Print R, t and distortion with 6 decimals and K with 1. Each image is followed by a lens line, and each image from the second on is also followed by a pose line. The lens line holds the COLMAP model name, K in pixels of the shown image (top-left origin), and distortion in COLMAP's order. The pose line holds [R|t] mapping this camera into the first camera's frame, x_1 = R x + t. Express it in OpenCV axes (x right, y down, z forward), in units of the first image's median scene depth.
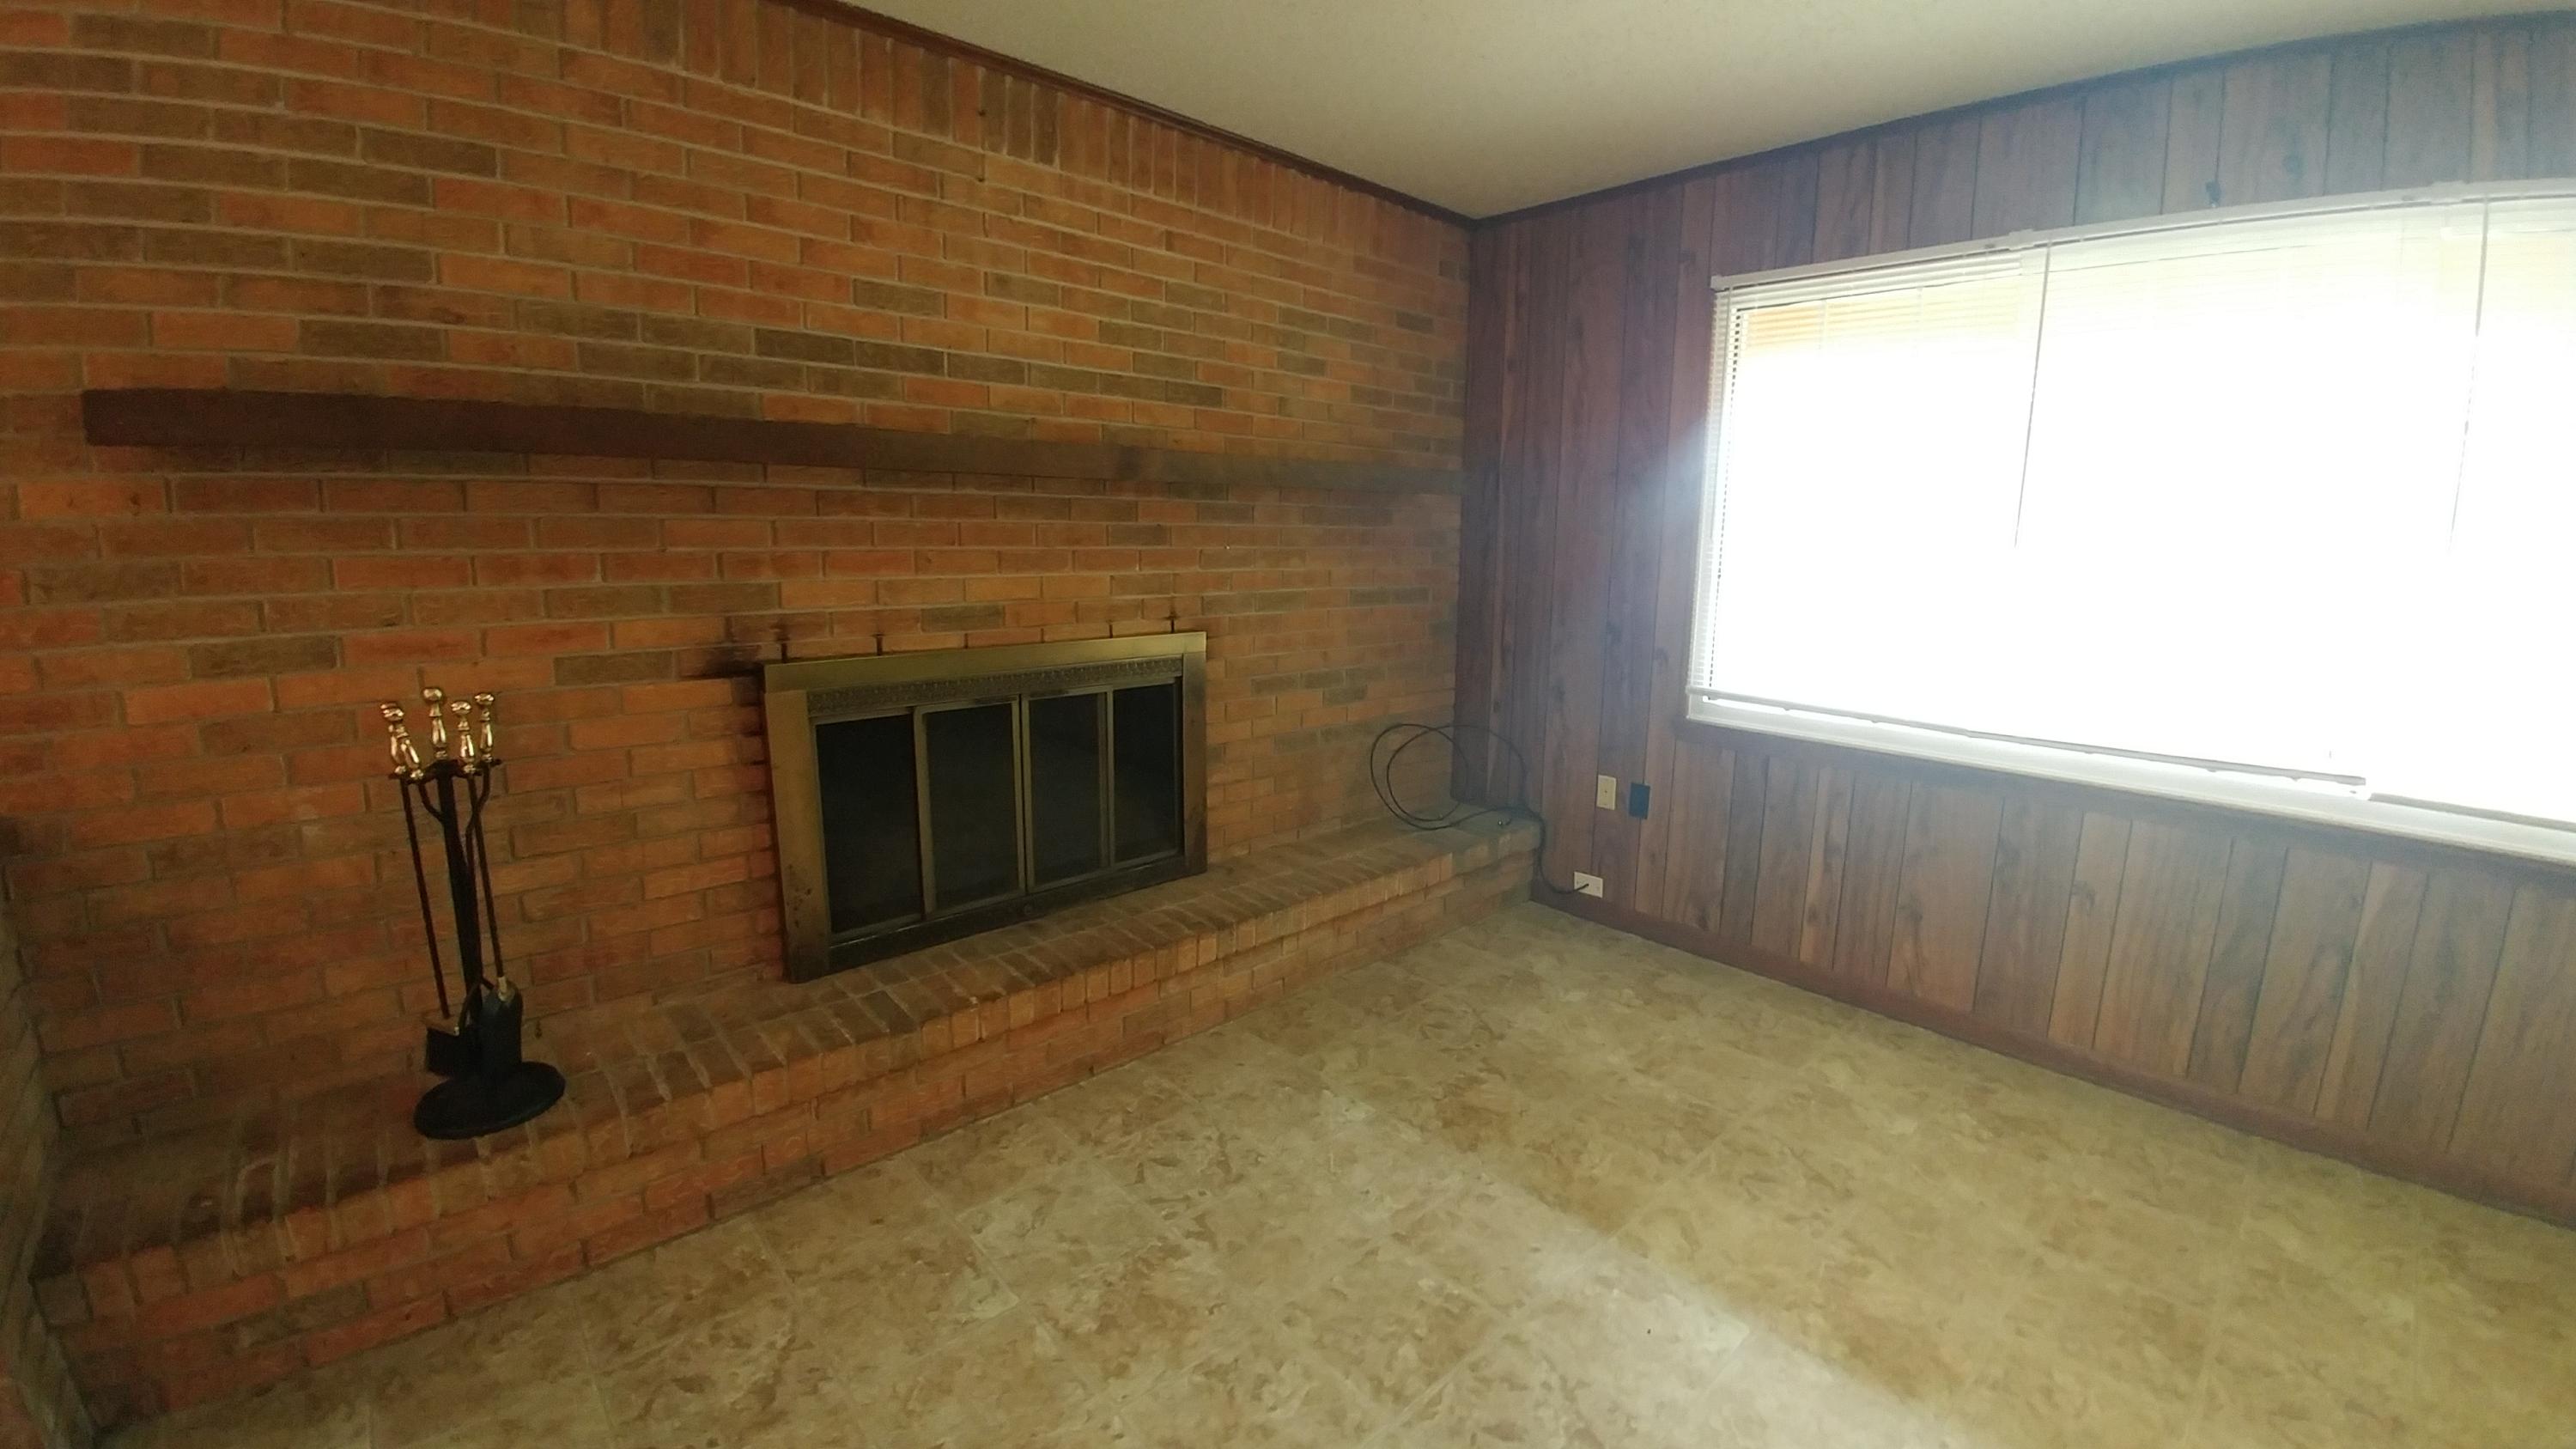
lens RADIAL K [[1002.9, 0, 1314.0], [0, 1002.9, 706.6], [0, 0, 1]] dist [-0.040128, -0.006791]
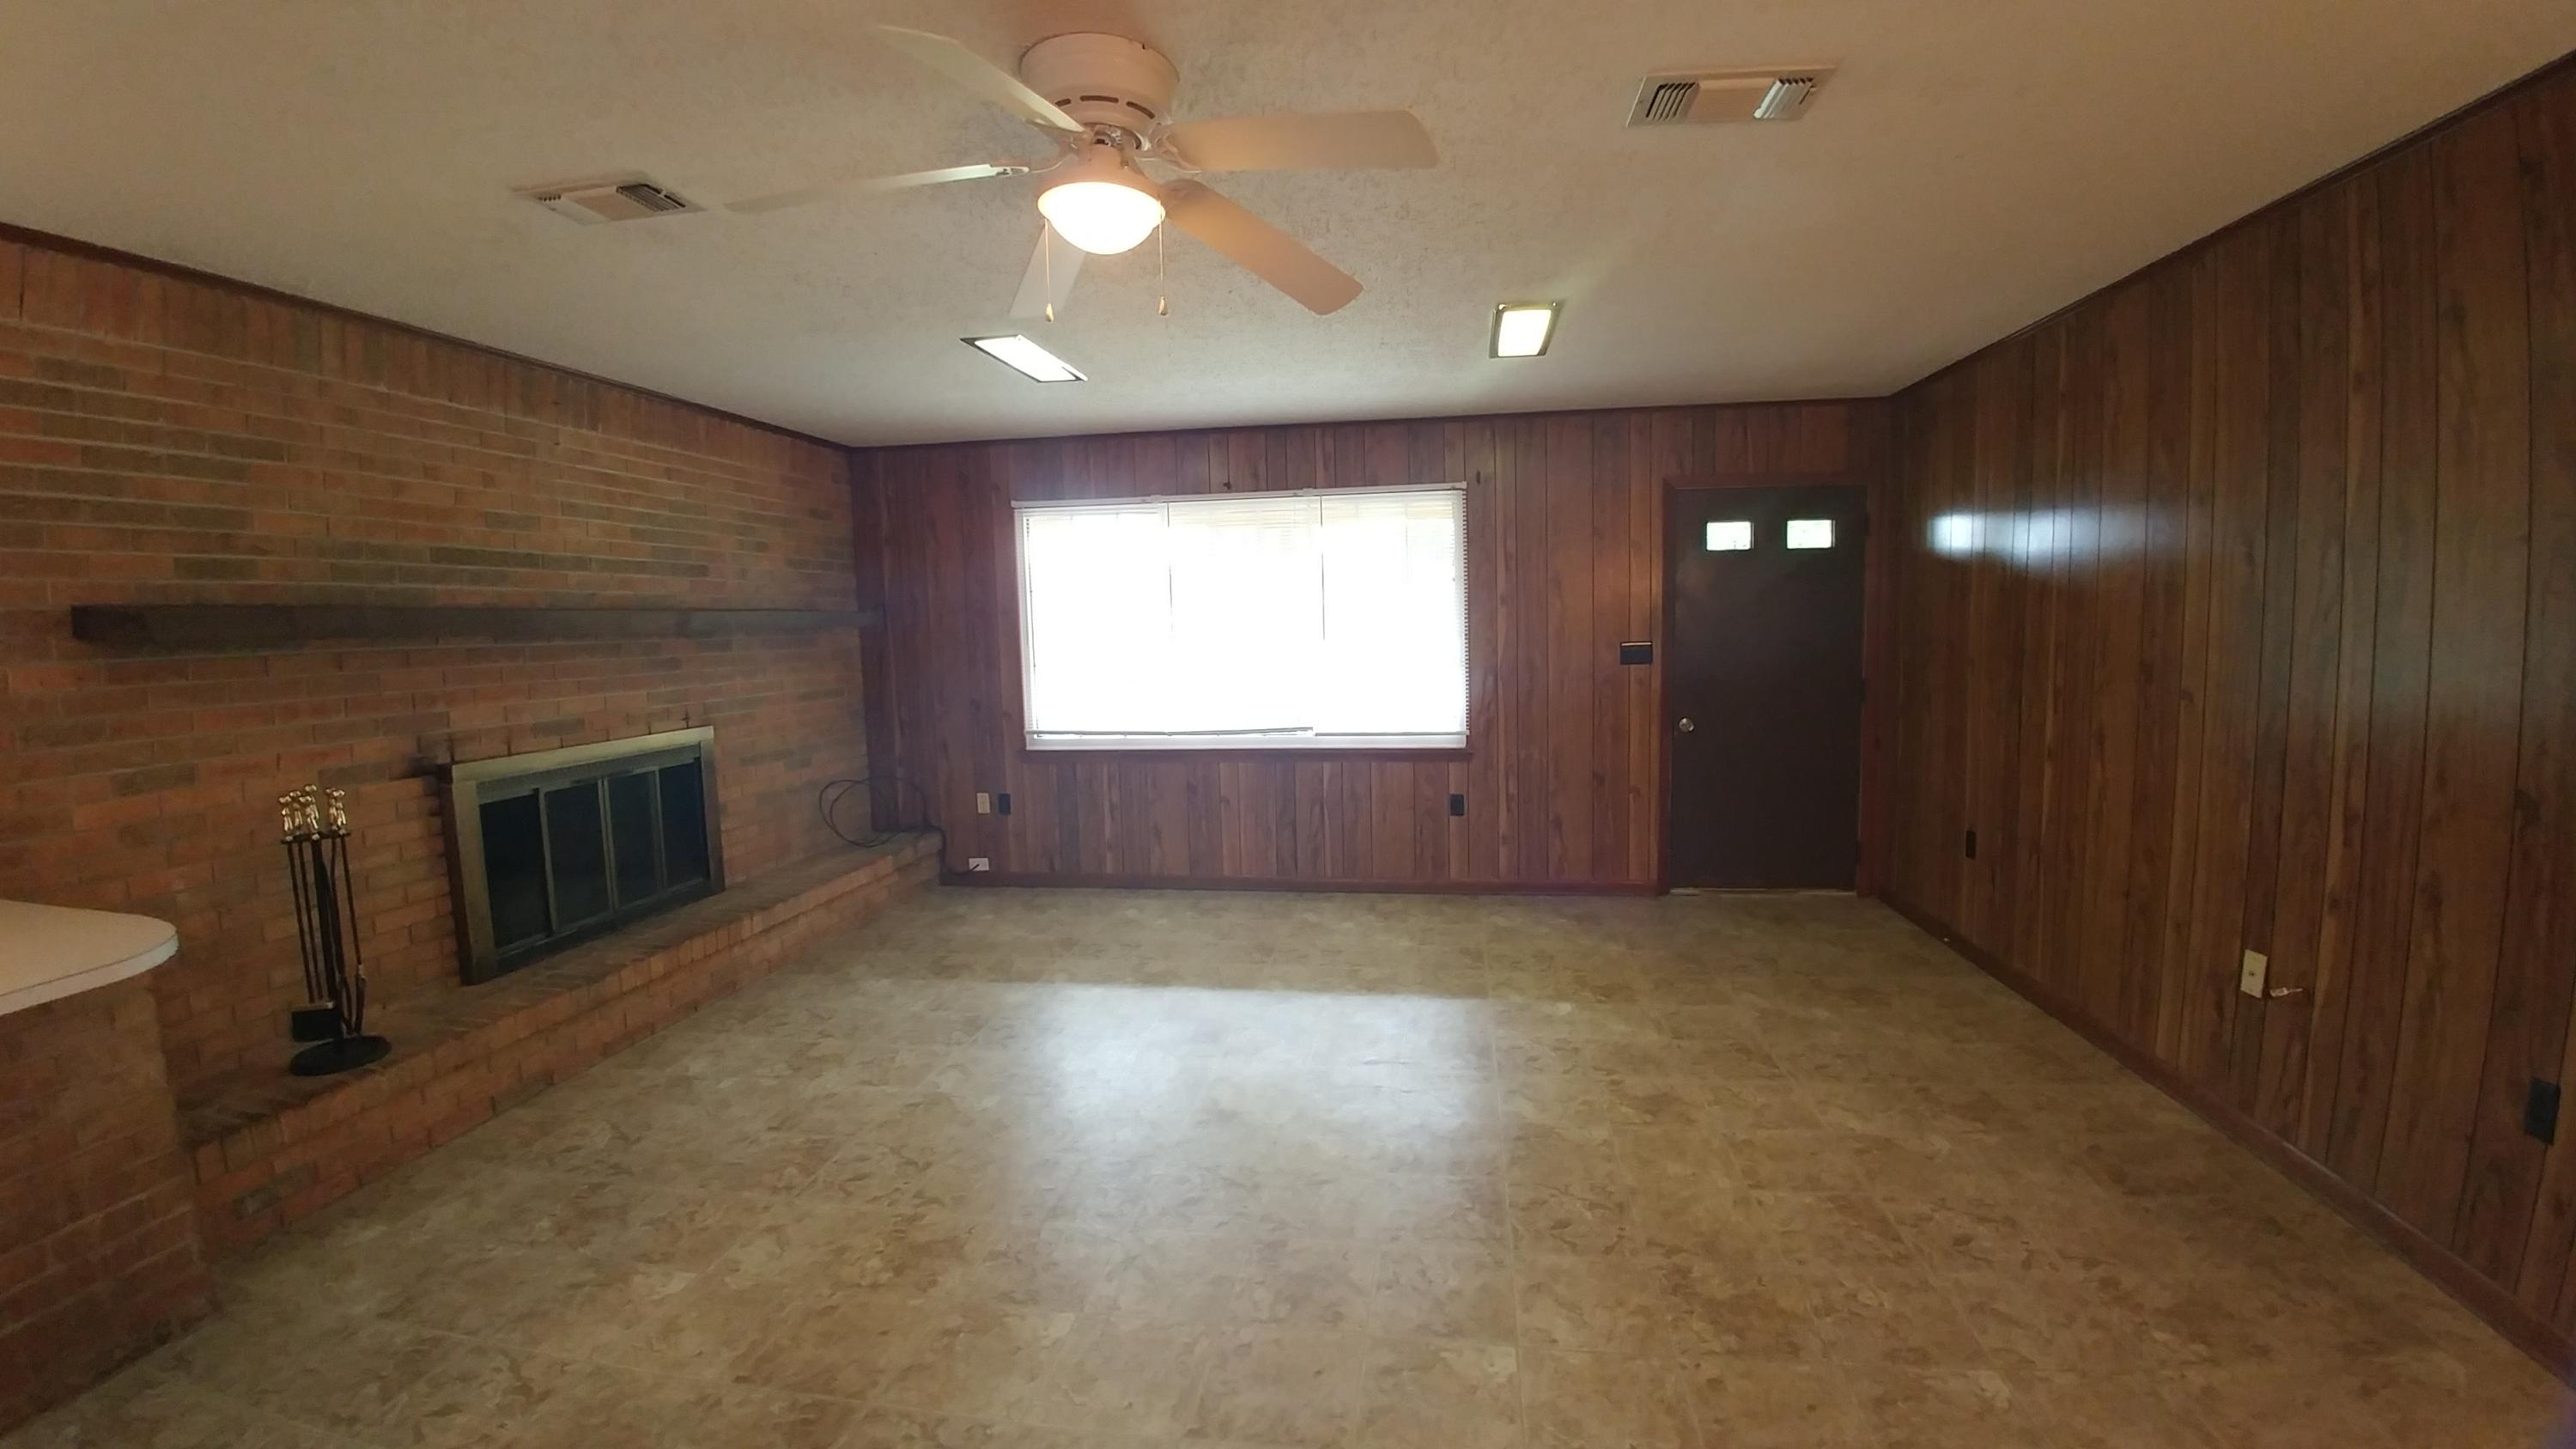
lens RADIAL K [[1002.9, 0, 1349.4], [0, 1002.9, 702.4], [0, 0, 1]] dist [-0.040128, -0.006791]
pose [[0.757690, -0.086960, 0.646795, -0.455966], [0.148101, 0.988137, -0.040641, 0.124435], [-0.635588, 0.126584, 0.761580, -0.989920]]
